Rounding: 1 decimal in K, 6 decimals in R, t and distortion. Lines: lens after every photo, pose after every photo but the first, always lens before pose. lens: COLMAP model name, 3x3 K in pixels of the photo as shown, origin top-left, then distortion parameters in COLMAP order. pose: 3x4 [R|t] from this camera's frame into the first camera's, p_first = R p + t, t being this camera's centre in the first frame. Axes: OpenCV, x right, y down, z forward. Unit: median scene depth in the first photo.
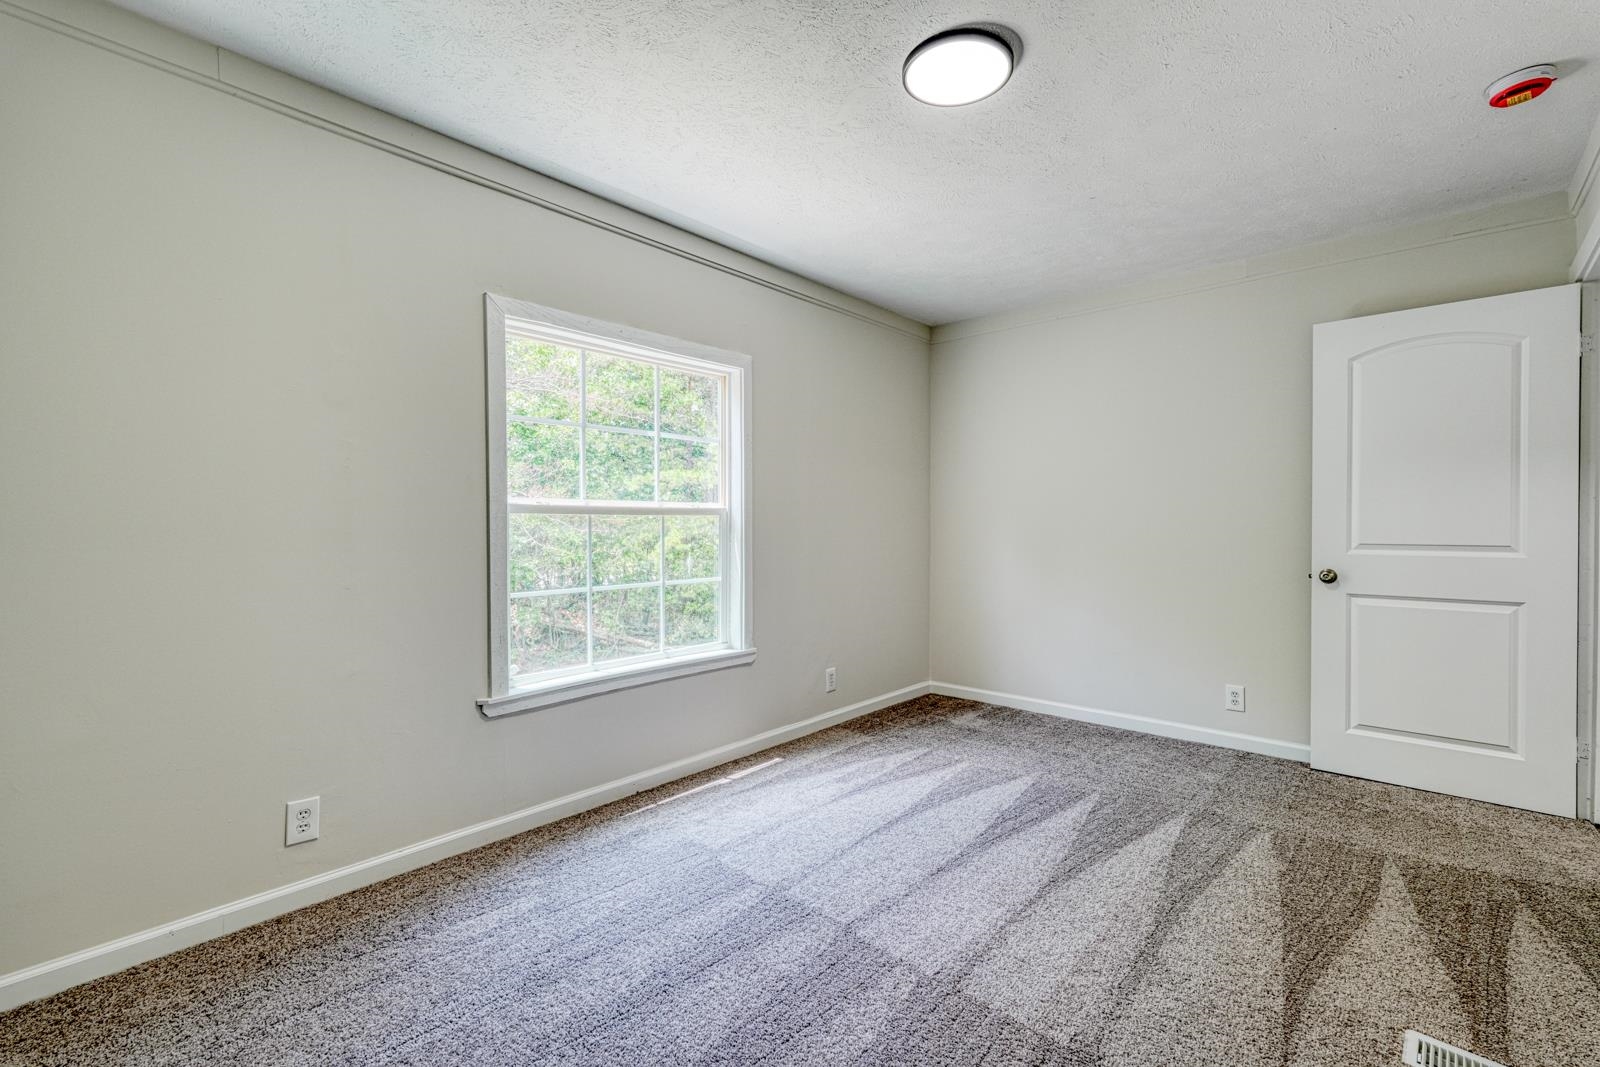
lens RADIAL K [[698.8, 0, 811.2], [0, 698.8, 533.5], [0, 0, 1]] dist [-0.001851, -0.000308]
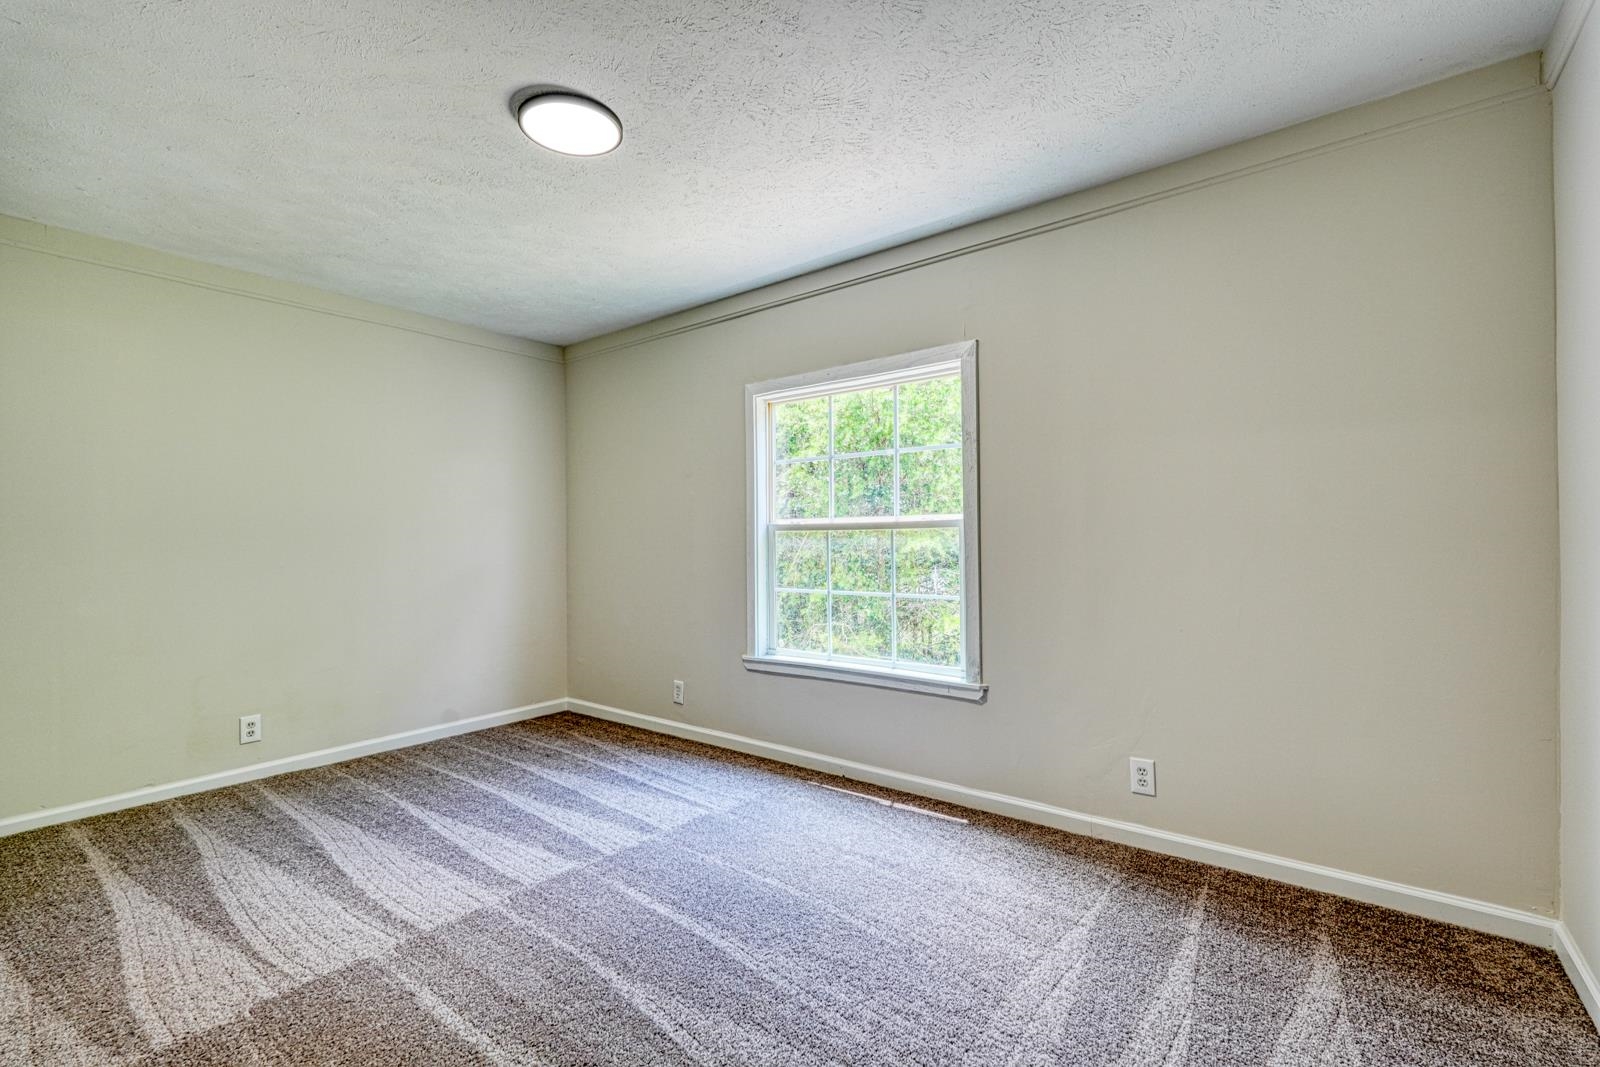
lens RADIAL K [[689.3, 0, 760.5], [0, 689.3, 531.4], [0, 0, 1]] dist [-0.000061, 0.000037]
pose [[0.037843, -0.008322, -0.999249, 0.792443], [-0.000187, 0.999965, -0.008335, -0.014121], [0.999284, 0.000502, 0.037841, 0.757788]]
